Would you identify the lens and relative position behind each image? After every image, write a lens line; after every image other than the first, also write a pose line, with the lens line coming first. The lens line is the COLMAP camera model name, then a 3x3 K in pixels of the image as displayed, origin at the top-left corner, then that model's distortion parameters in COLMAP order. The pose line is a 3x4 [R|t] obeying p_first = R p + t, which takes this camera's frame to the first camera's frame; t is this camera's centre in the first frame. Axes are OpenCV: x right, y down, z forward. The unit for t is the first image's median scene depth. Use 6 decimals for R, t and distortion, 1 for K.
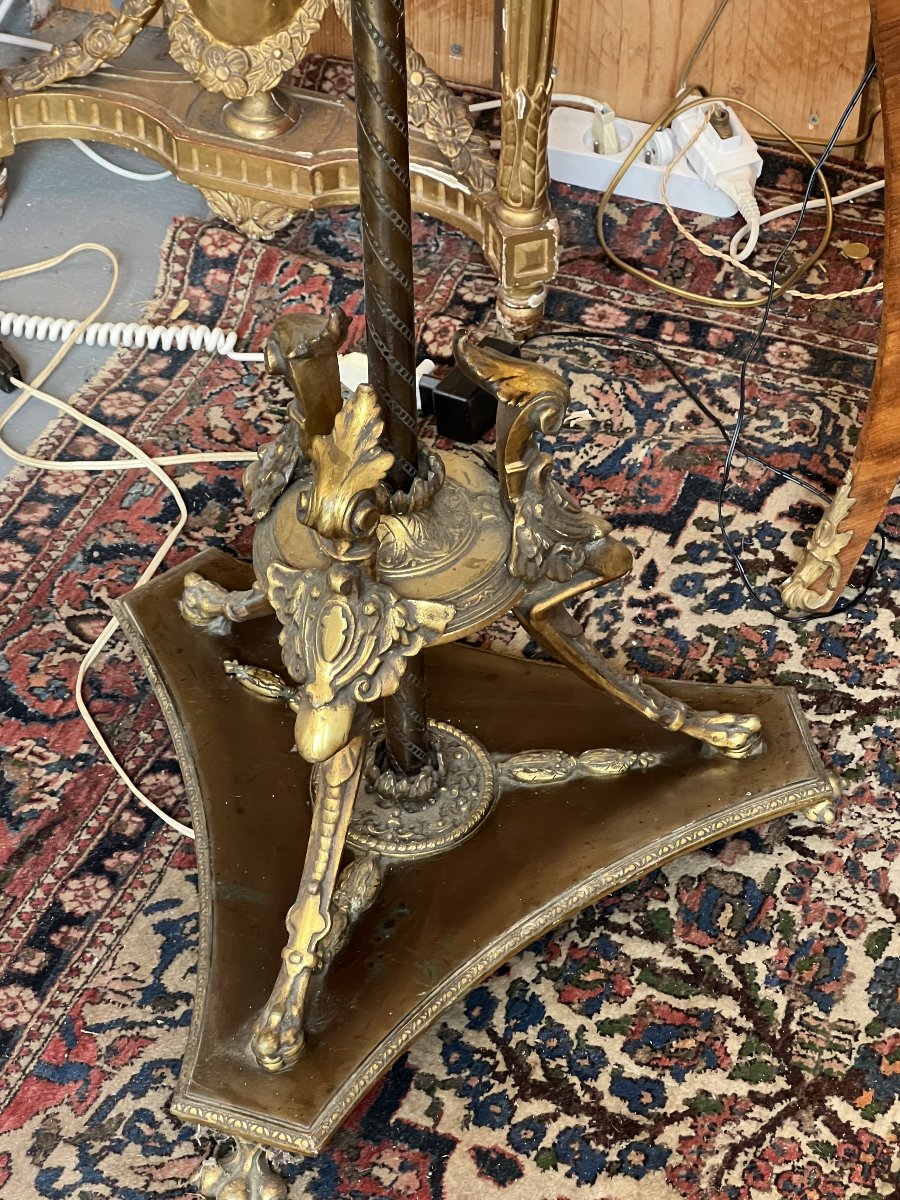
lens RADIAL K [[2816.5, 0, 442.7], [0, 2816.5, 602.8], [0, 0, 1]] dist [0.266756, 0.000000]
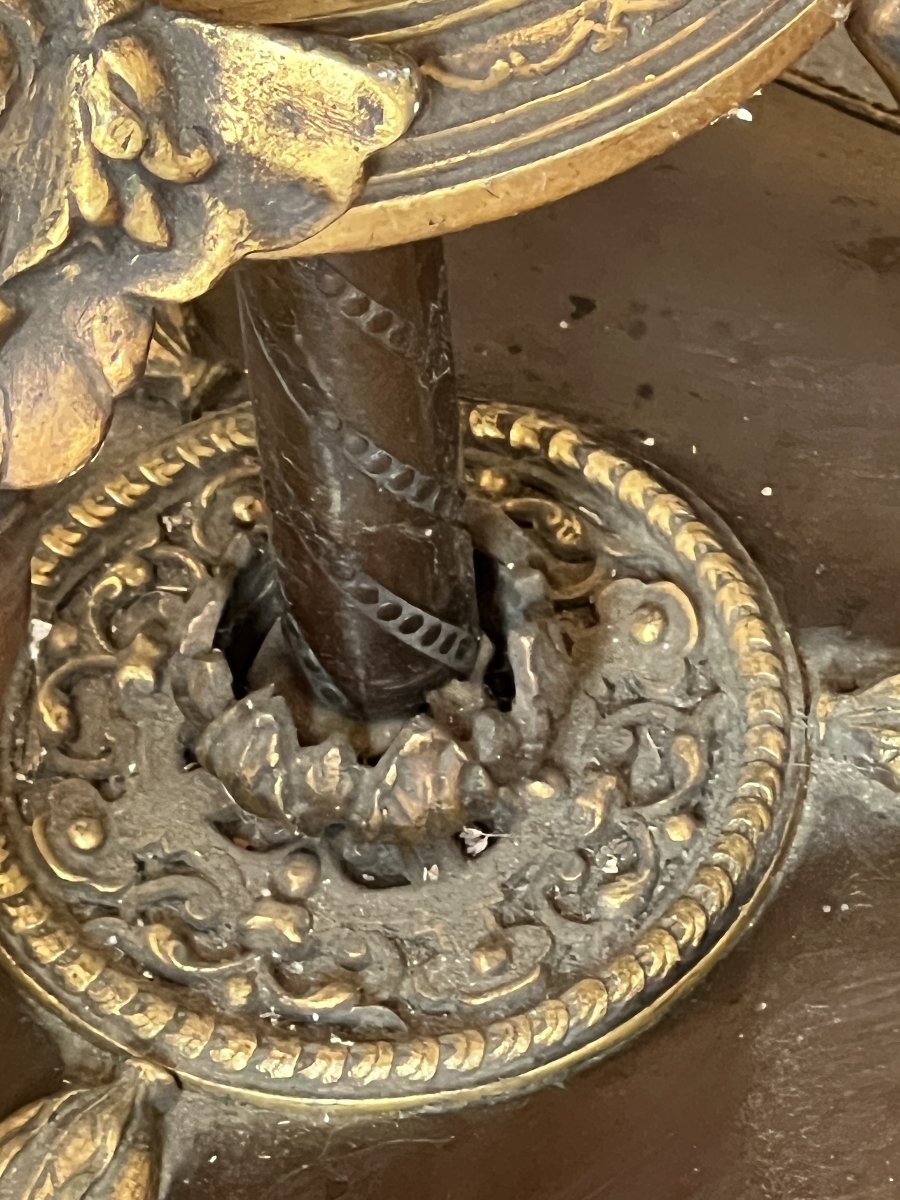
lens RADIAL K [[8354.3, 0, 449.7], [0, 8354.3, 600.3], [0, 0, 1]] dist [-0.752836, 0.000000]
pose [[0.982184, 0.125389, -0.139969, 0.081275], [-0.101509, 0.980827, 0.166358, -0.052544], [0.158145, -0.149186, 0.976081, 0.396550]]
